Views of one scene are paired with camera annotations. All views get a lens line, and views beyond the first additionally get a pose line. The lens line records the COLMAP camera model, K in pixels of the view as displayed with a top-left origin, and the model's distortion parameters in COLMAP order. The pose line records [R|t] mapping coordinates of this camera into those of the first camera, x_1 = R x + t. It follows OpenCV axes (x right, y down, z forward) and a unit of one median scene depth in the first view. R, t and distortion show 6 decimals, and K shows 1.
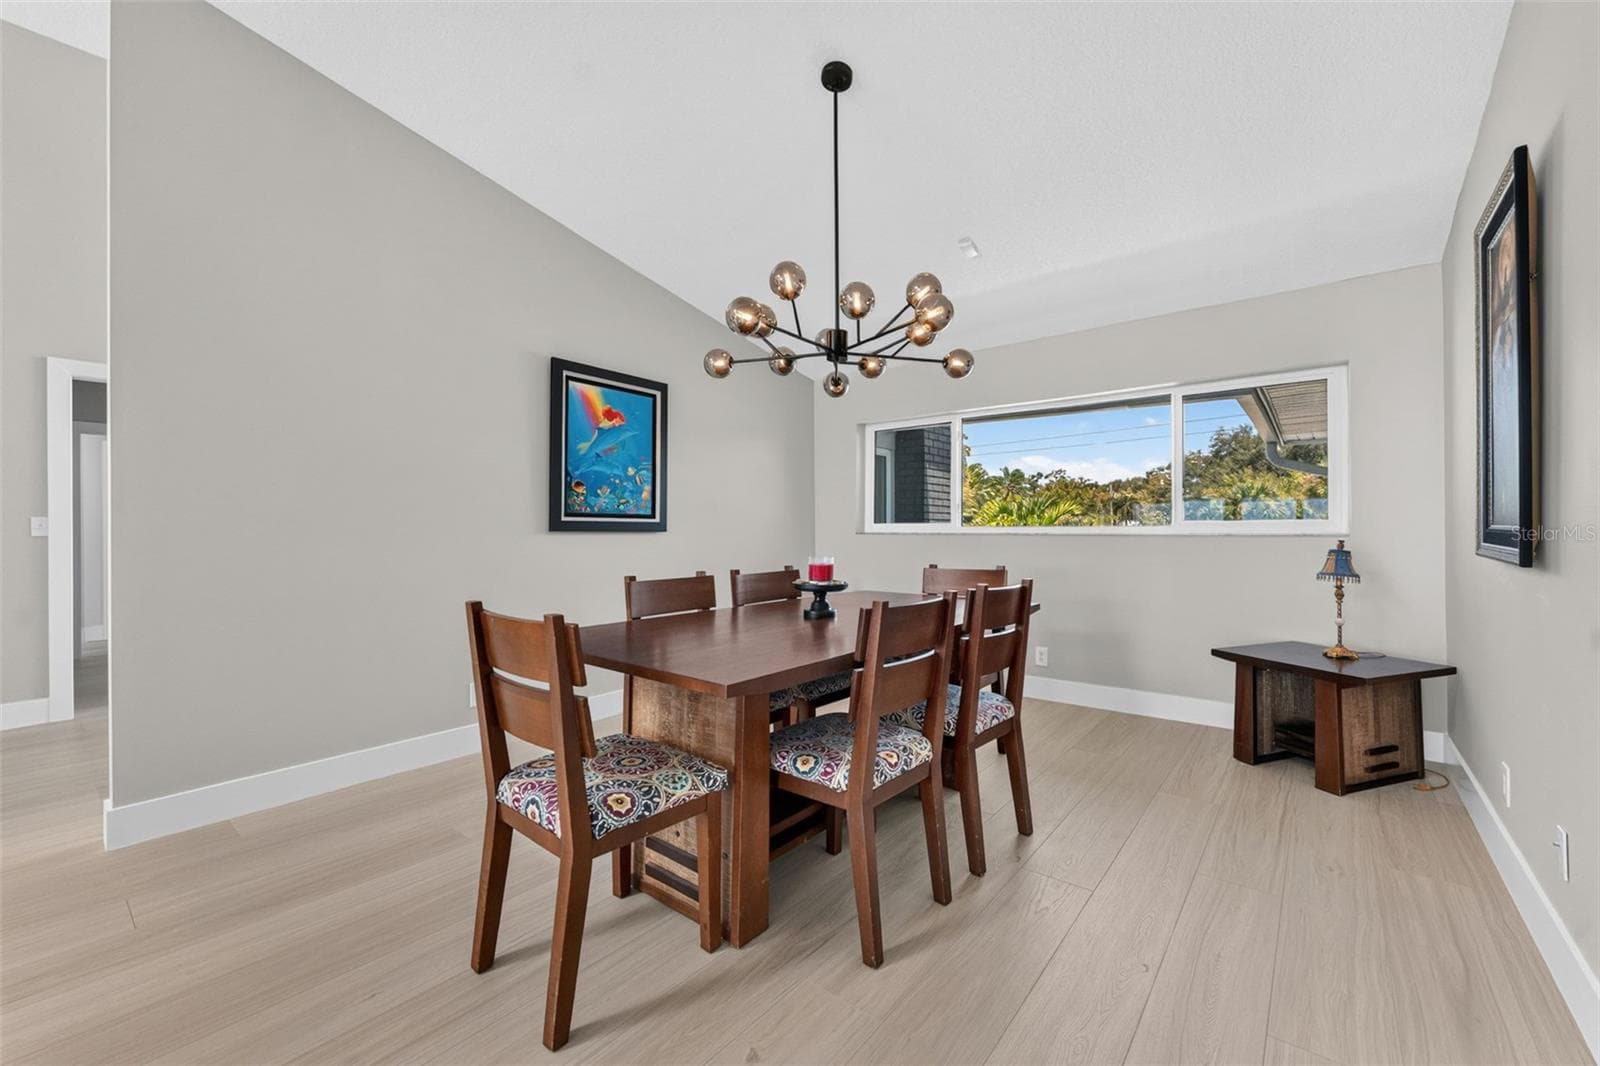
lens RADIAL K [[641.3, 0, 795.5], [0, 641.3, 529.4], [0, 0, 1]] dist [-0.001348, -0.000277]
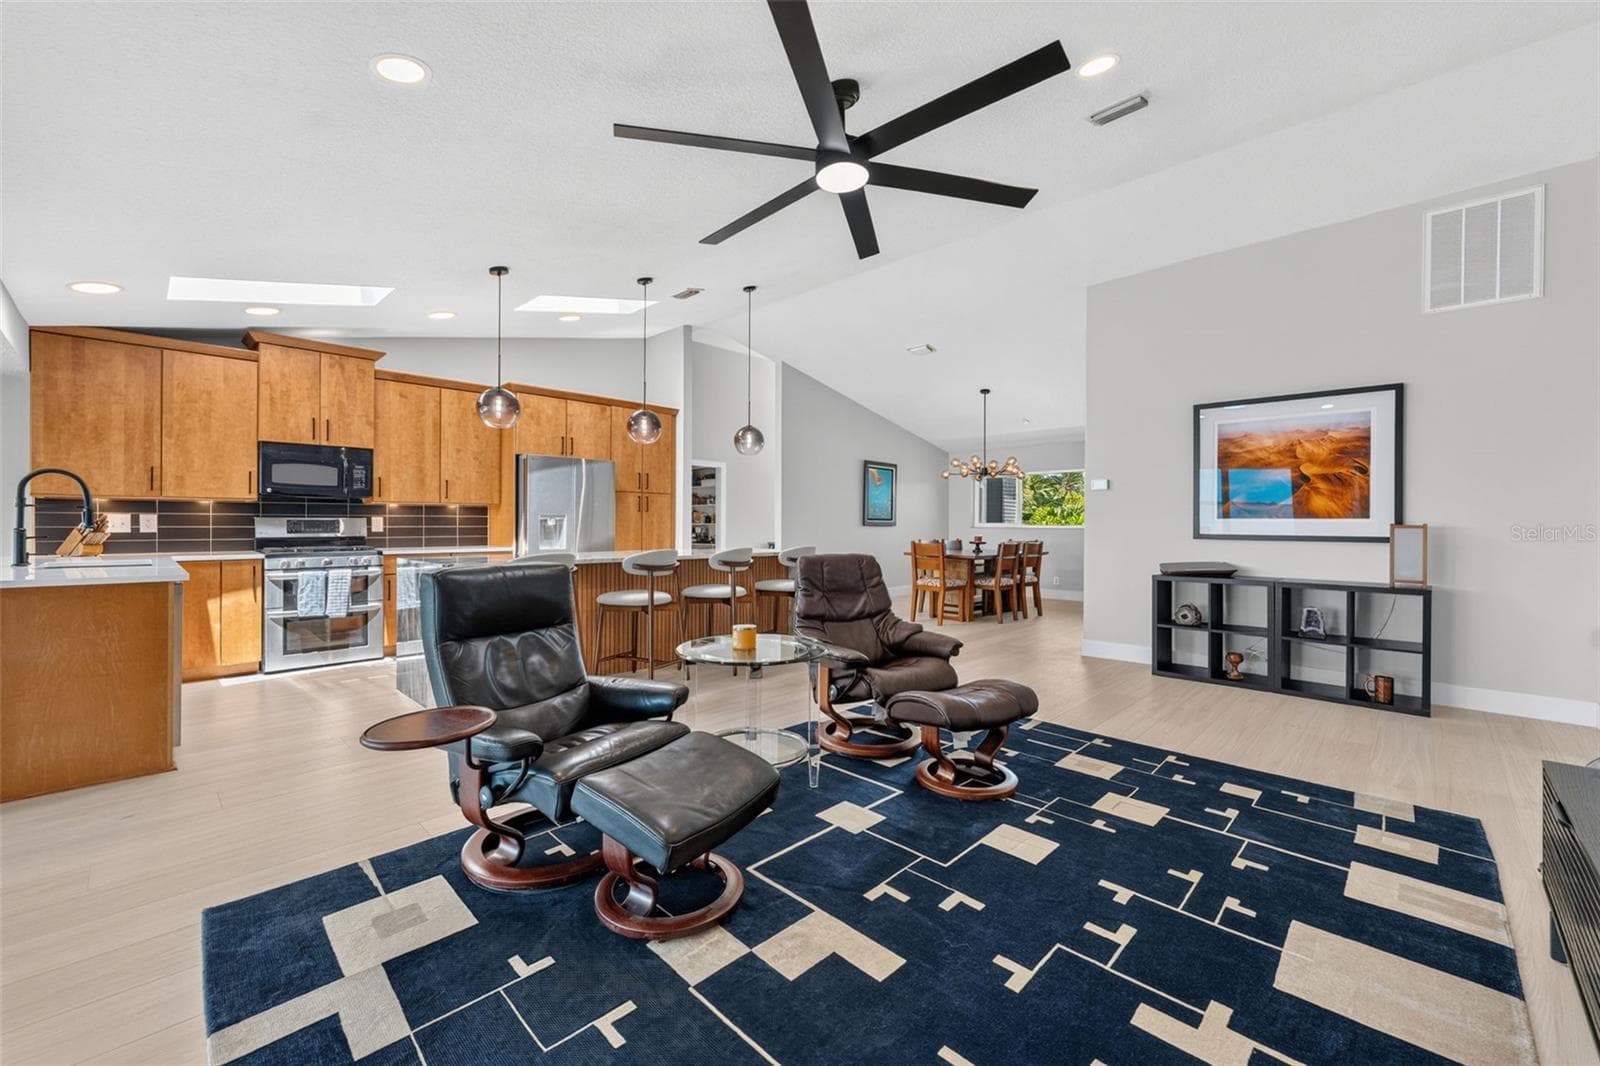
lens RADIAL K [[641.3, 0, 795.5], [0, 641.3, 529.4], [0, 0, 1]] dist [-0.001348, -0.000277]
pose [[0.996319, 0.007612, -0.085390, -0.375737], [-0.006923, 0.999941, 0.008356, -0.000745], [0.085449, -0.007734, 0.996313, -1.448472]]
